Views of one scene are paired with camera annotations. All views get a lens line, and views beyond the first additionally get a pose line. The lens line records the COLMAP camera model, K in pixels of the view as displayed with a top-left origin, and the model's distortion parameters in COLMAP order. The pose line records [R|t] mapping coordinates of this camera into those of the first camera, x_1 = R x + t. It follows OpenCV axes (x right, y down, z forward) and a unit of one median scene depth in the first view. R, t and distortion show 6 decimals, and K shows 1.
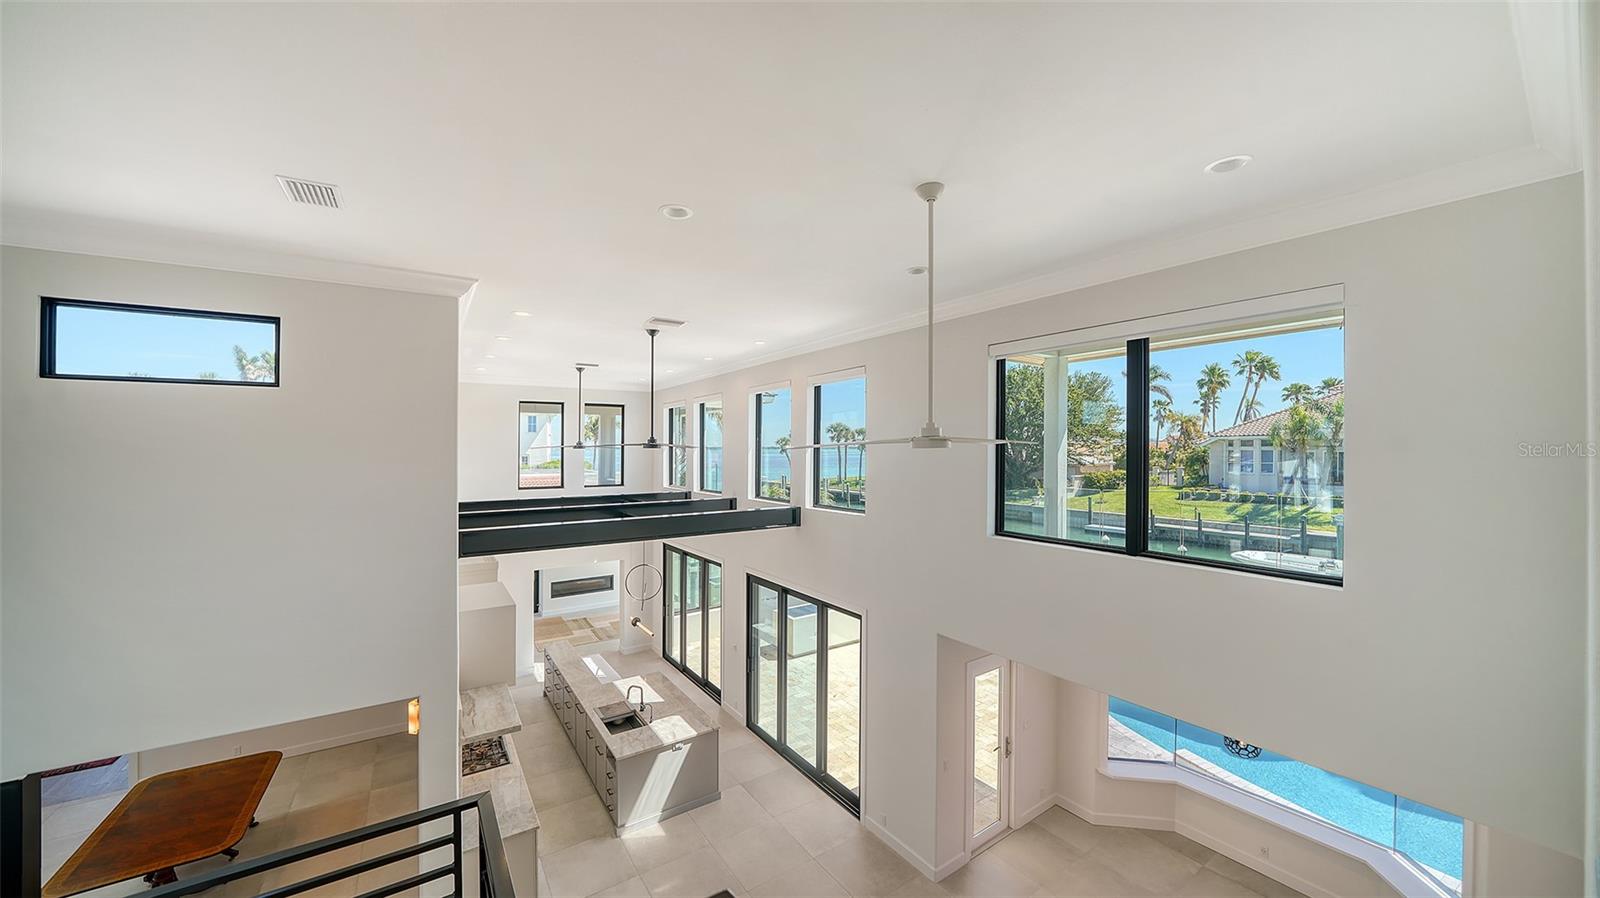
lens RADIAL K [[561.9, 0, 795.8], [0, 561.9, 445.8], [0, 0, 1]] dist [-0.013429, 0.000120]
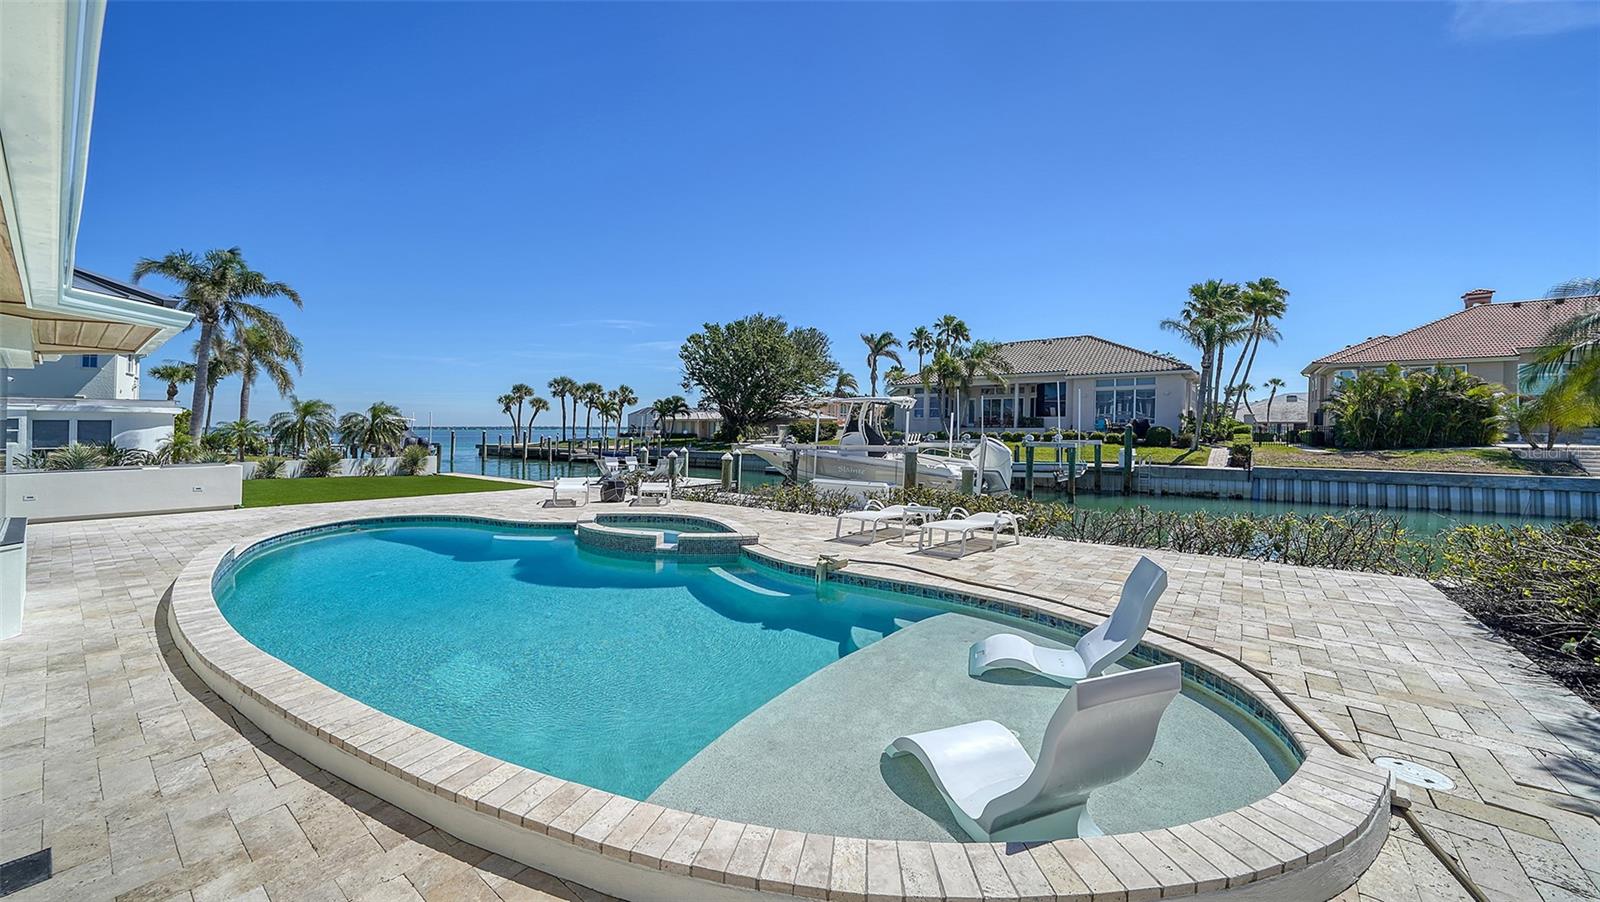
lens RADIAL K [[588.8, 0, 792.4], [0, 588.8, 423.9], [0, 0, 1]] dist [-0.012594, 0.000156]
pose [[0.952814, 0.001847, 0.303549, 0.177555], [0.000386, 0.999973, -0.007297, 0.052831], [-0.303554, 0.007070, 0.952788, -0.008094]]
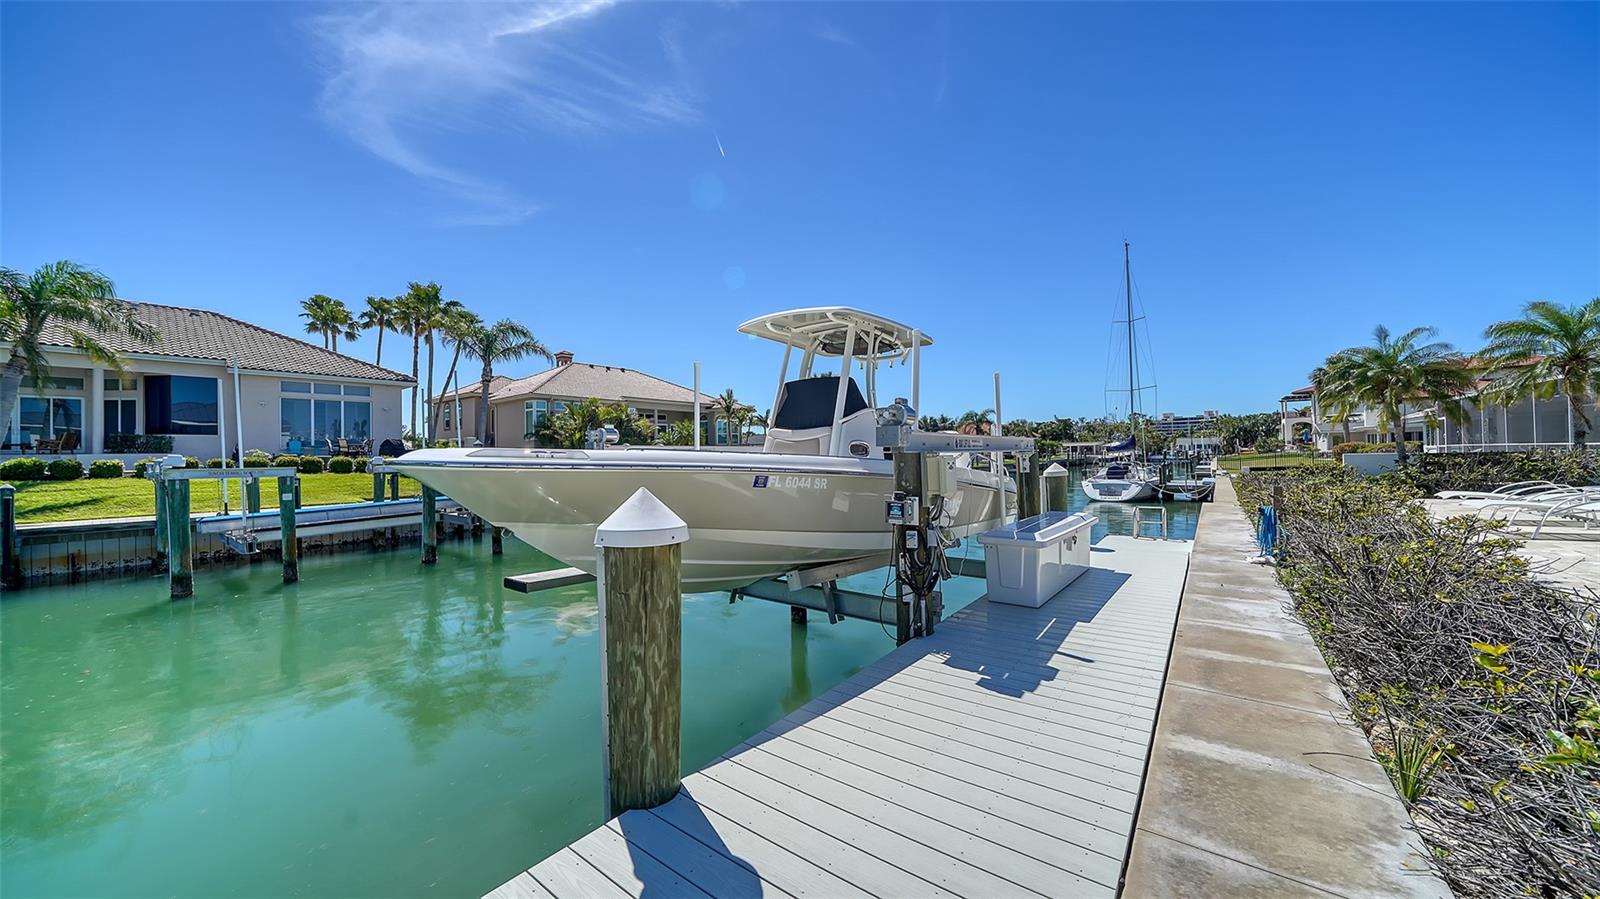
lens RADIAL K [[565.1, 0, 777.5], [0, 565.1, 449.1], [0, 0, 1]] dist [-0.014460, -0.000017]
pose [[-0.277621, 0.019371, 0.960495, 0.200580], [0.019546, 0.999704, -0.014513, 0.064858], [-0.960492, 0.014745, -0.277918, 0.314662]]
